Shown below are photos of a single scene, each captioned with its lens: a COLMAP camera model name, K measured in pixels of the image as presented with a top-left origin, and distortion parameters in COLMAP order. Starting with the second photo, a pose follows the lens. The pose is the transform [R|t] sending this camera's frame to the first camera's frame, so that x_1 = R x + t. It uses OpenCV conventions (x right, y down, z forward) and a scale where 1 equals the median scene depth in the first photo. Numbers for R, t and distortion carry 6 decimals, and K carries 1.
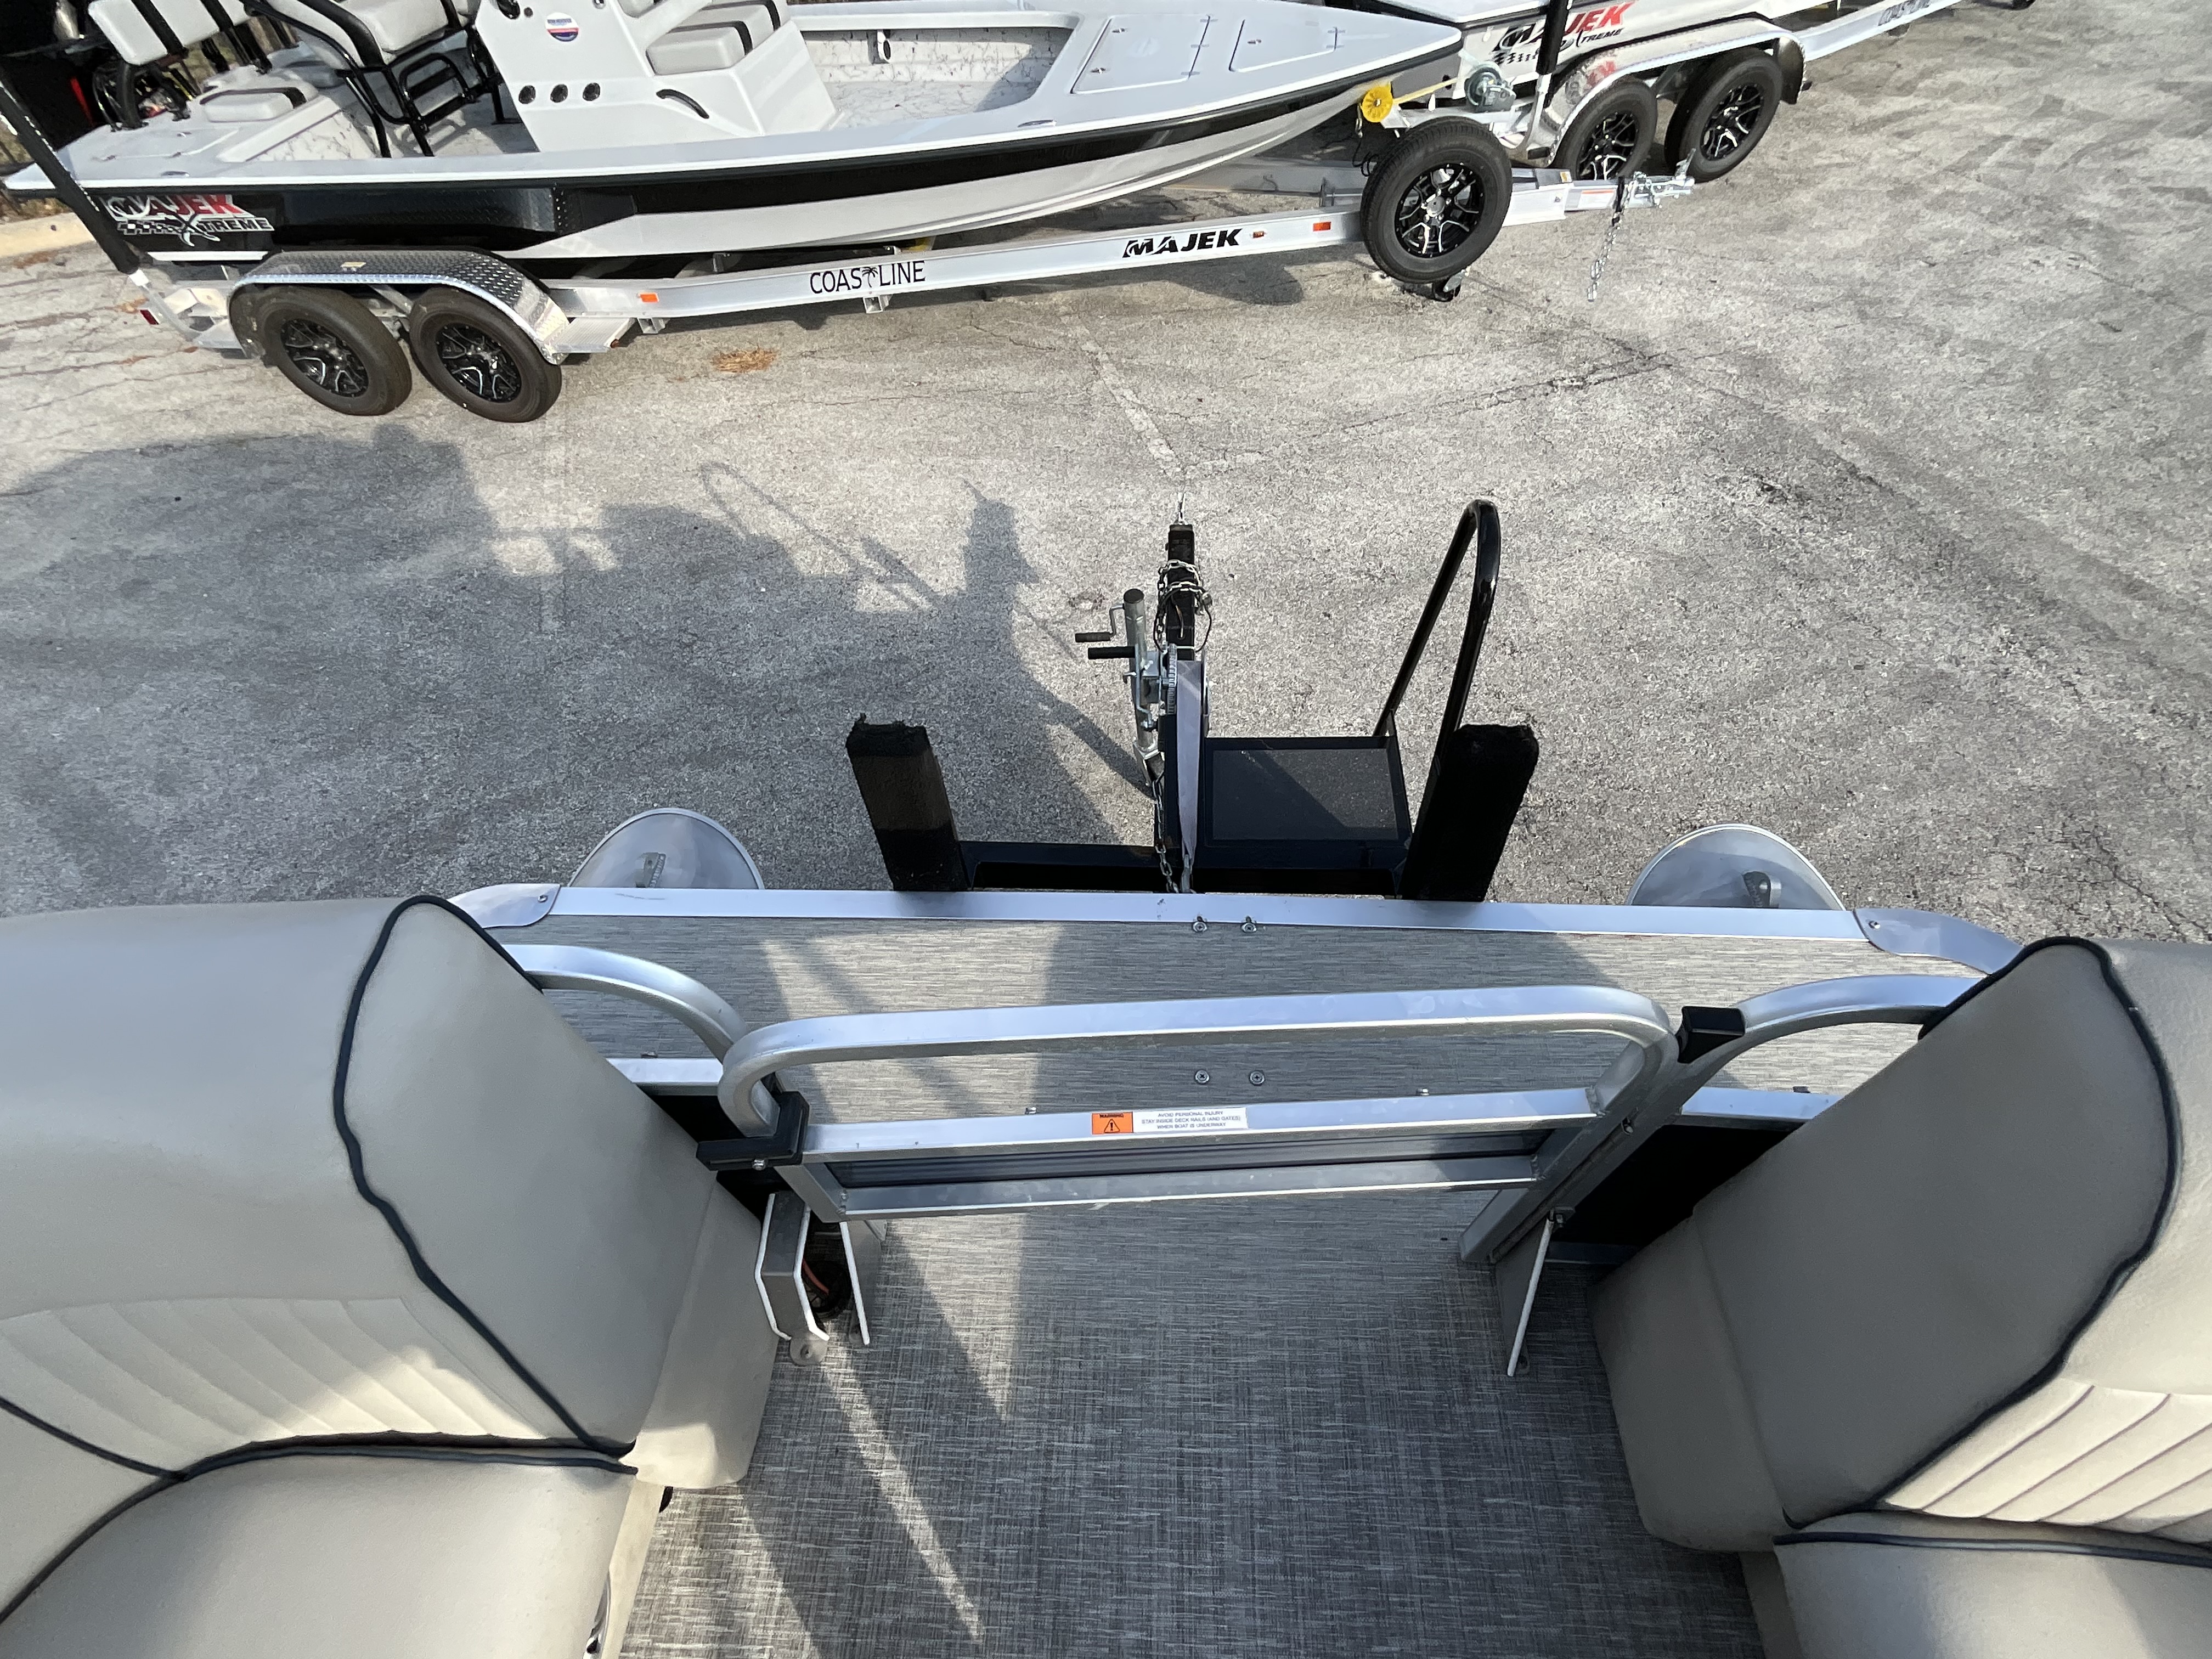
lens RADIAL K [[998.7, 0, 1106.1], [0, 998.7, 828.5], [0, 0, 1]] dist [0.011769, -0.006067]
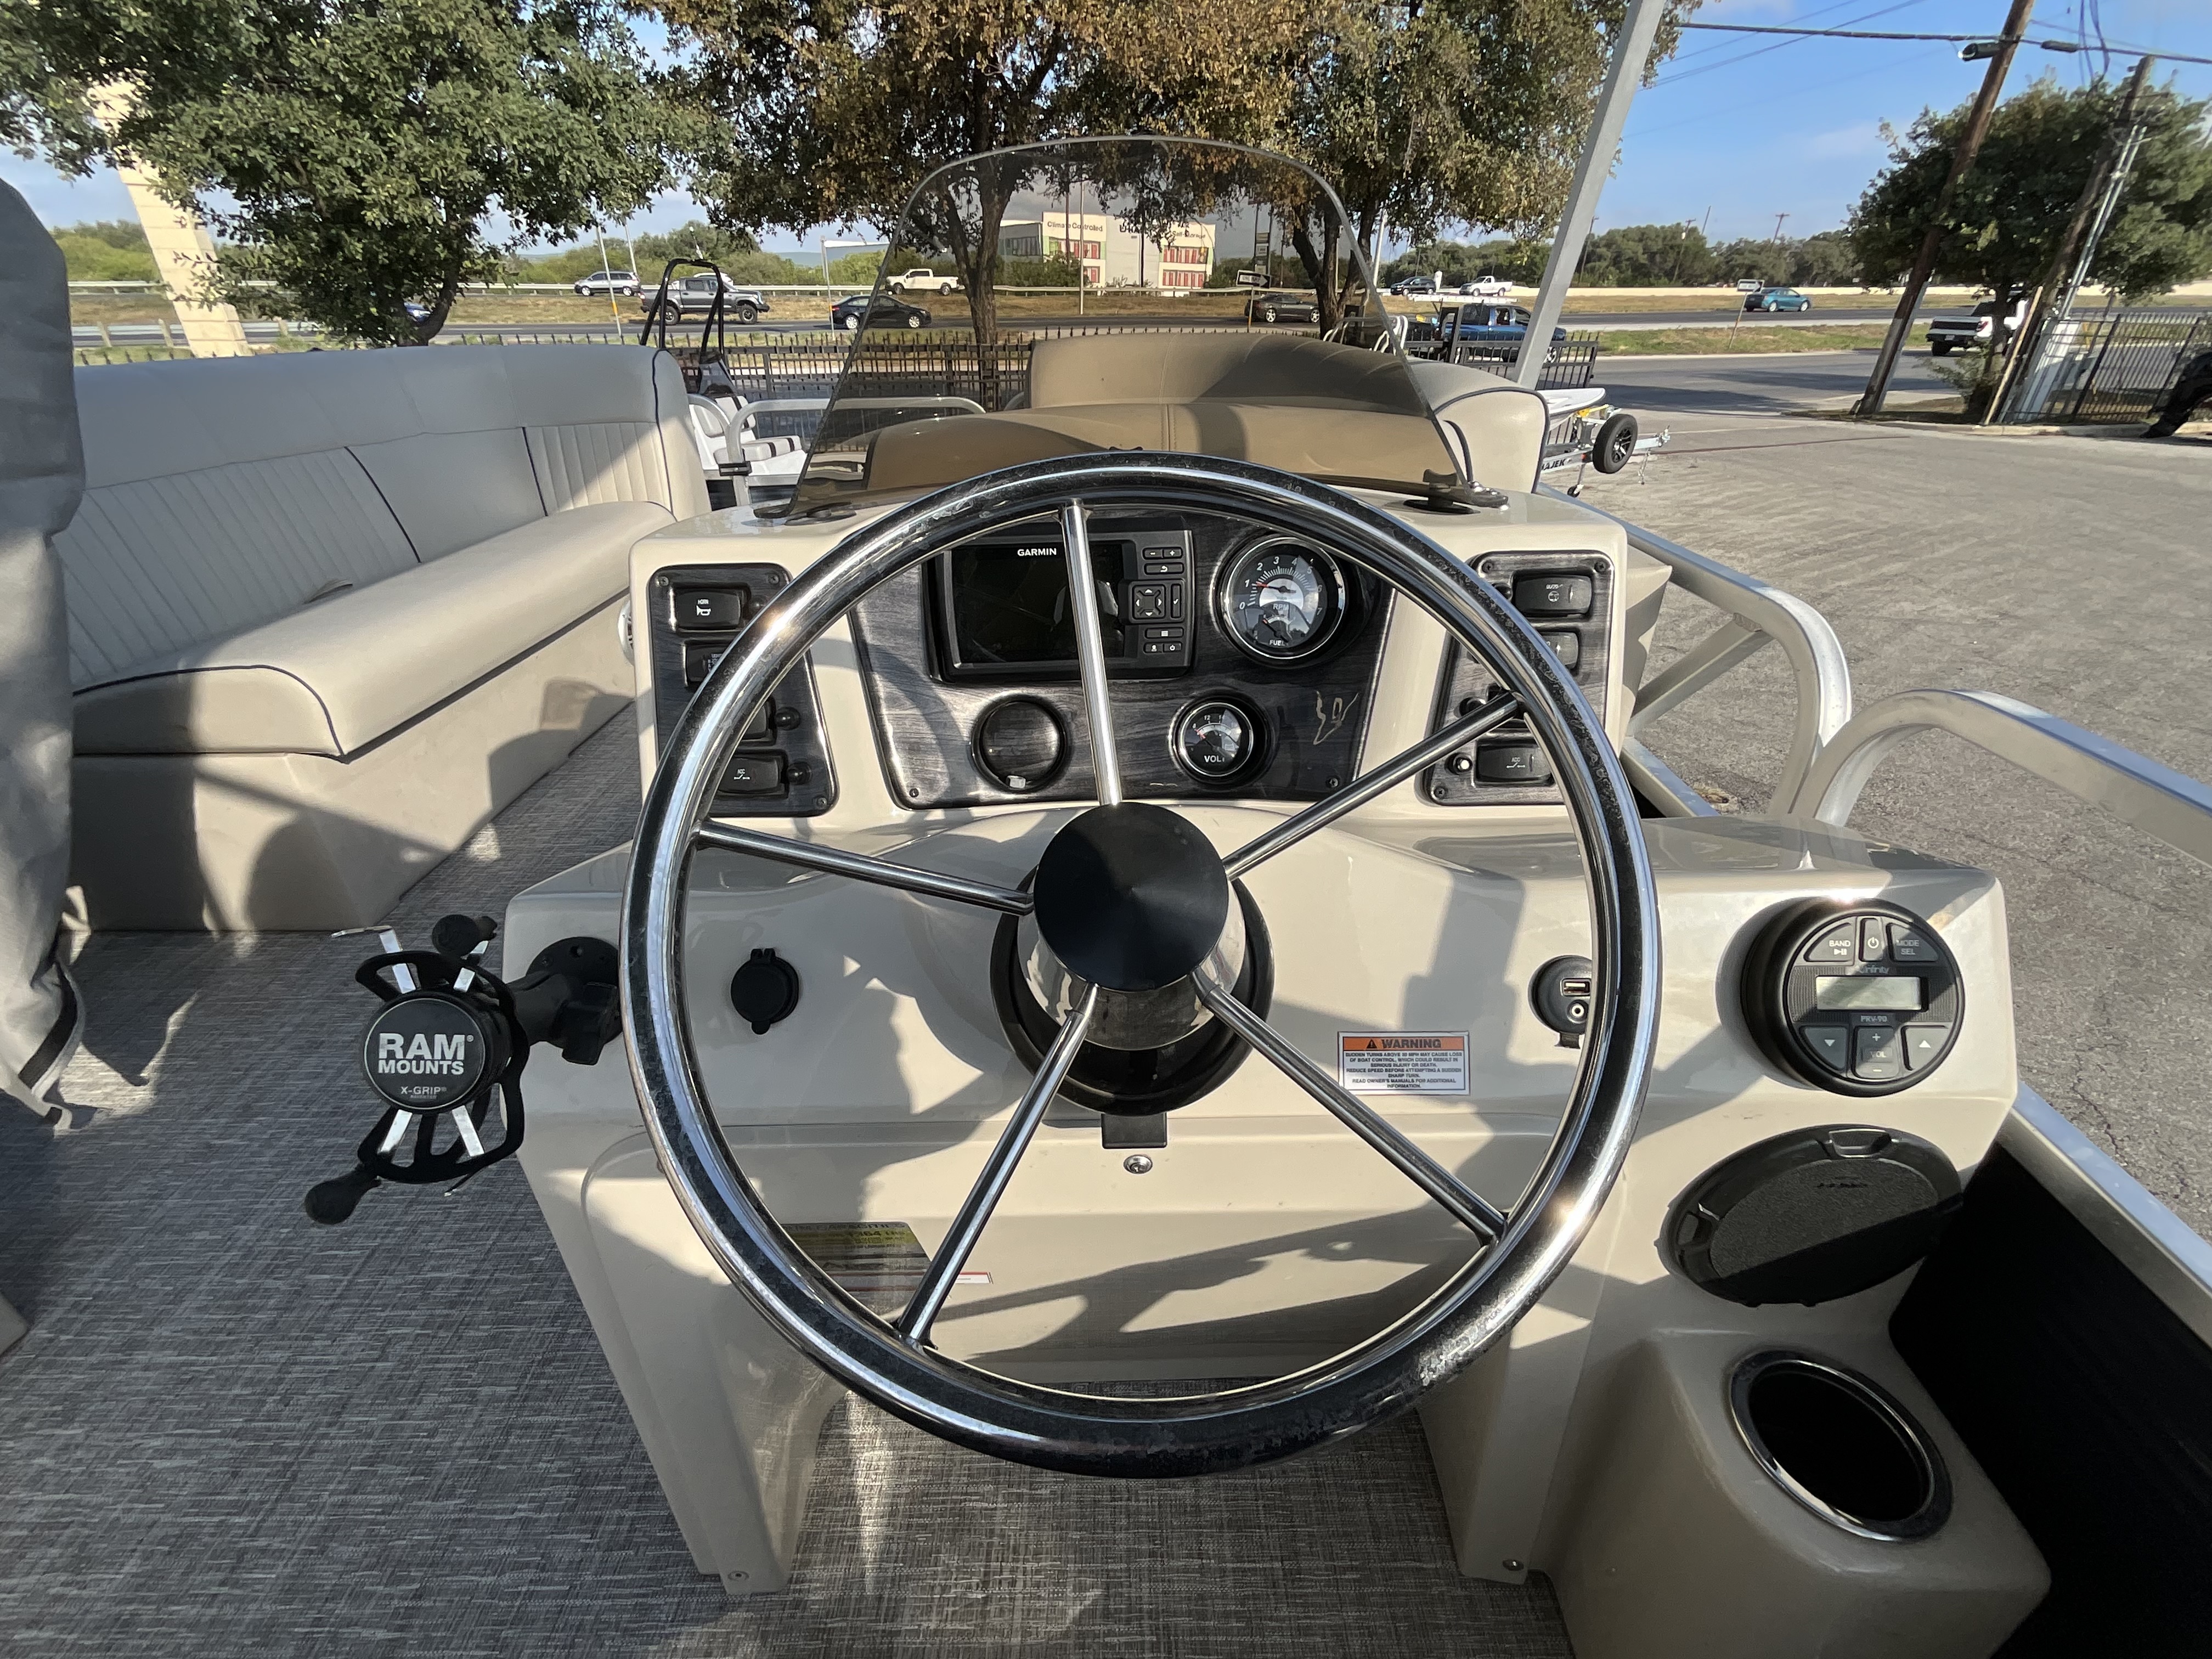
lens RADIAL K [[946.4, 0, 1105.2], [0, 946.4, 830.8], [0, 0, 1]] dist [0.008804, -0.004926]
pose [[0.998554, 0.004885, 0.053527, 0.123864], [0.017058, 0.915574, -0.401788, 0.464511], [-0.050970, 0.402120, 0.914167, -0.252693]]
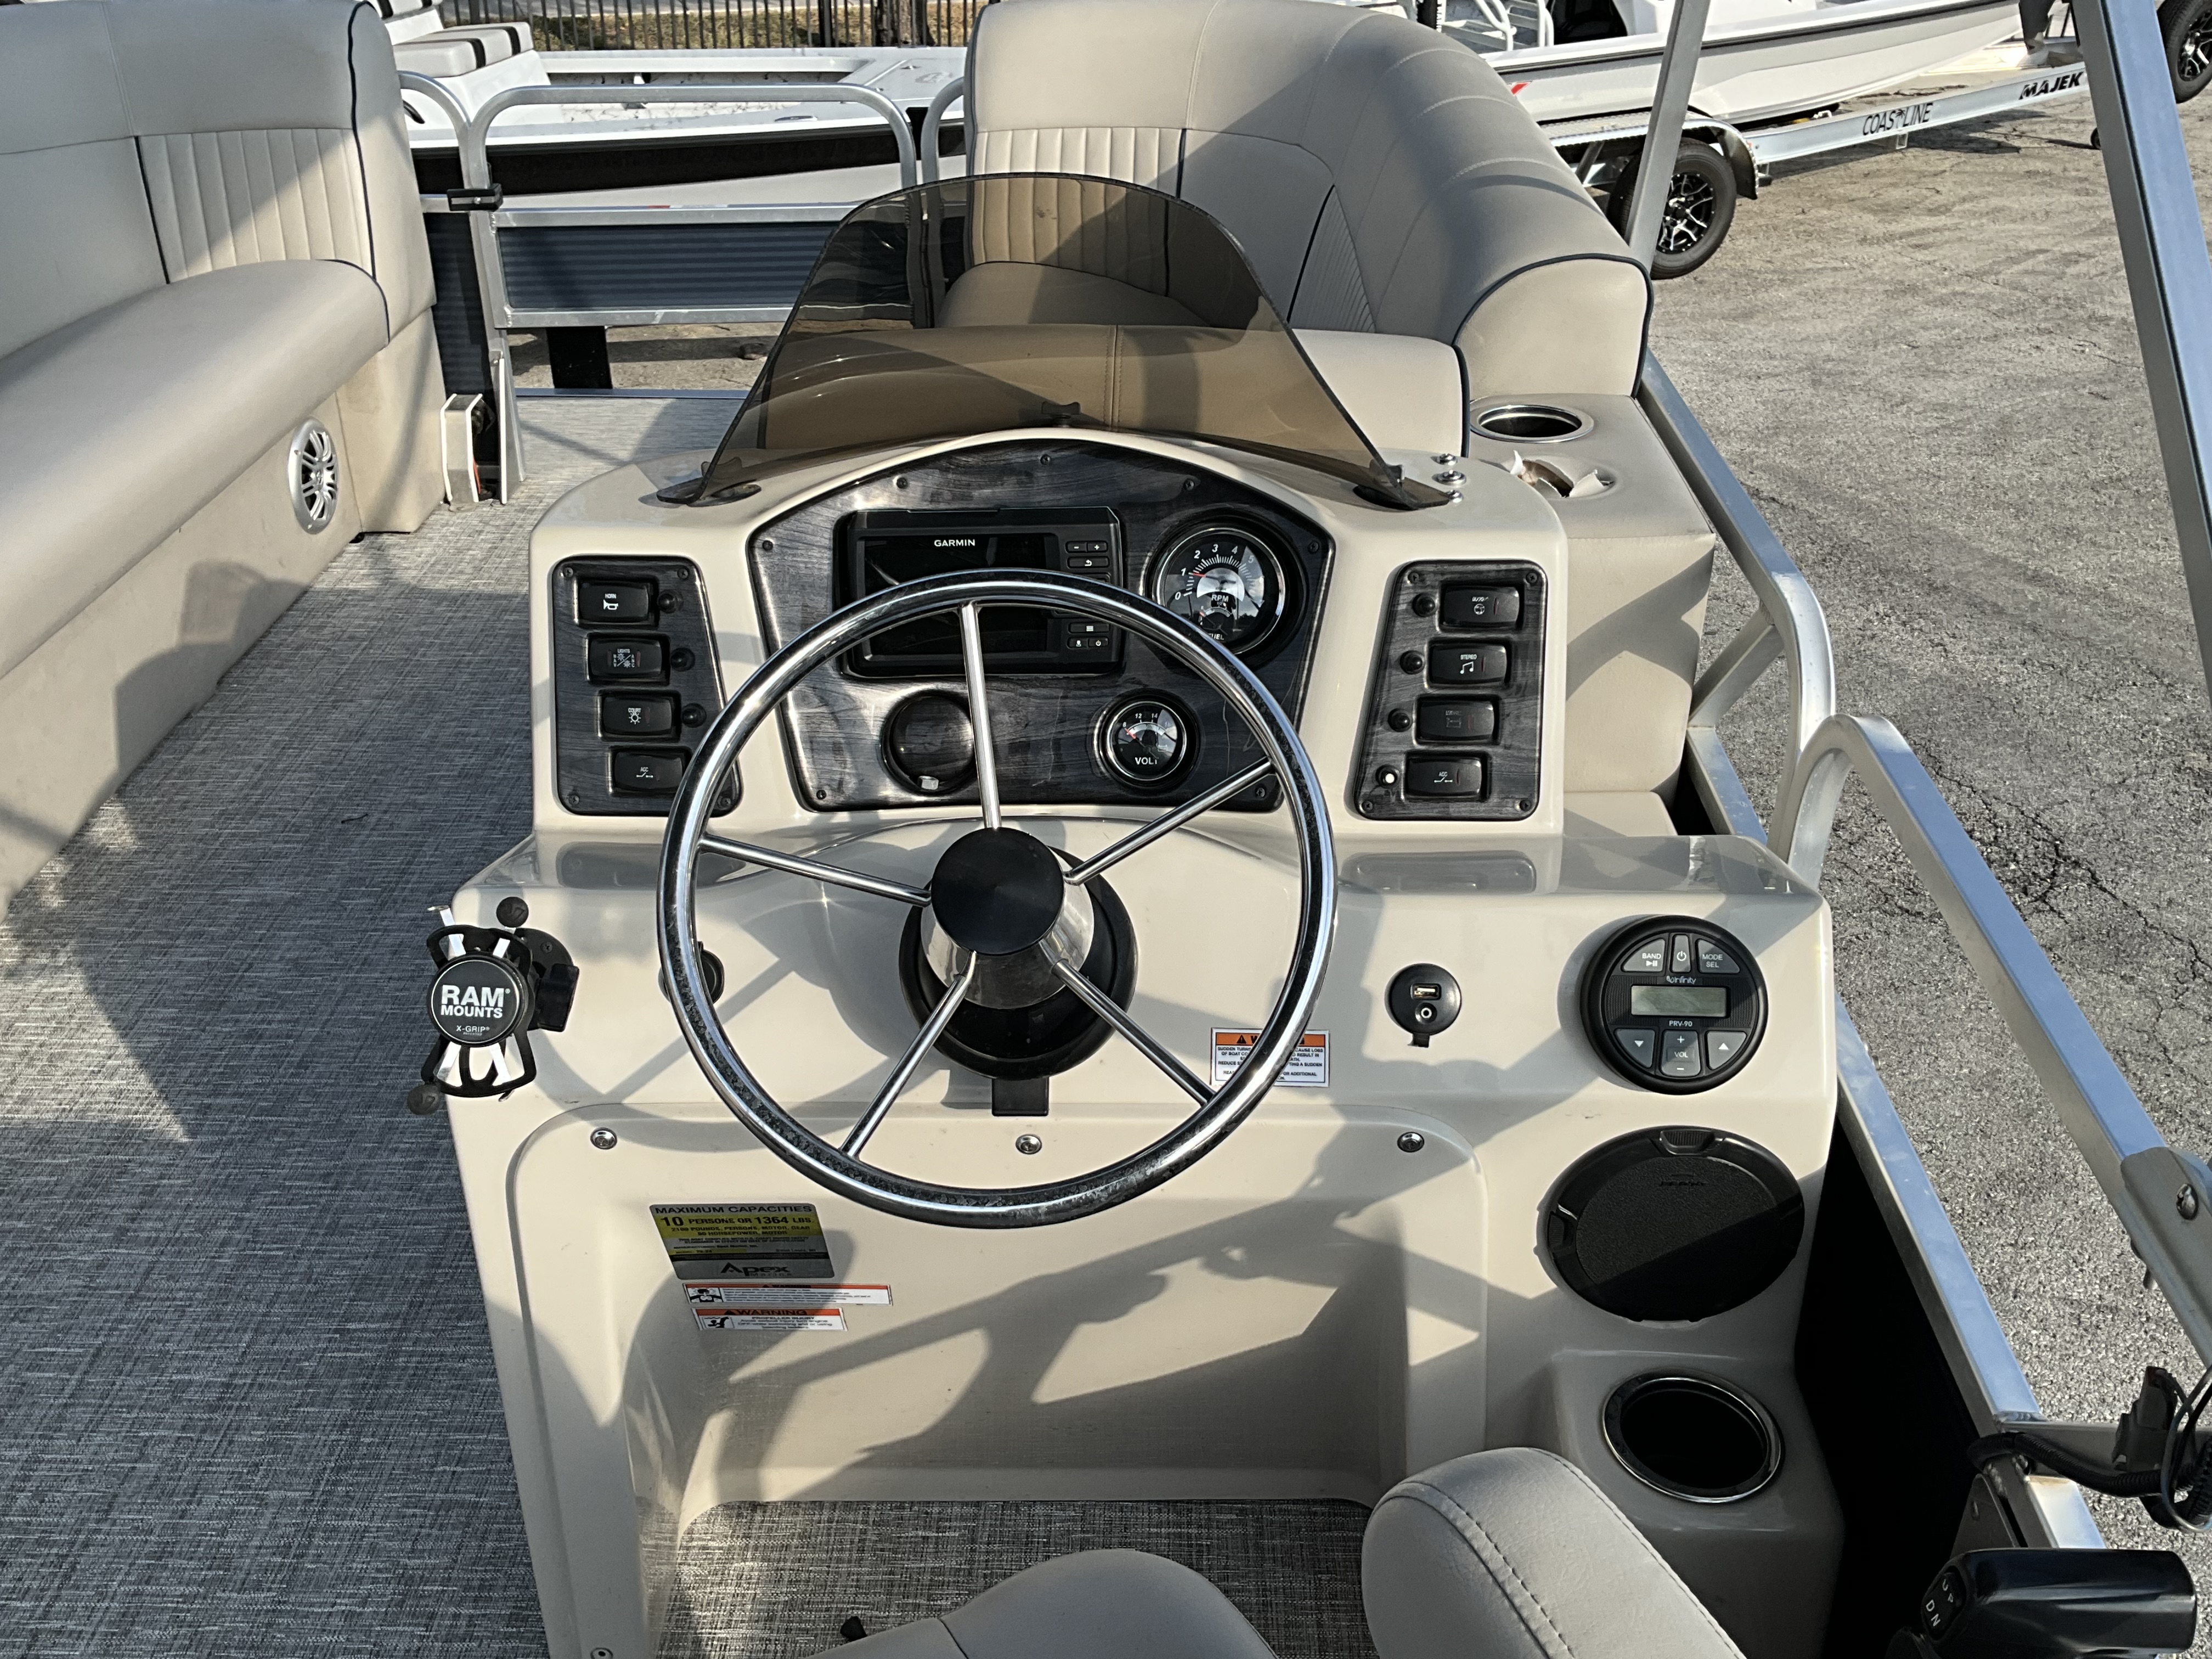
lens RADIAL K [[2058.6, 0, 1100.5], [0, 2058.6, 802.9], [0, 0, 1]] dist [0.006130, 0.000000]
pose [[0.999044, 0.025976, 0.035164, 0.132544], [-0.009490, 0.914016, -0.405568, 0.521796], [-0.042676, 0.404847, 0.913388, -0.393564]]
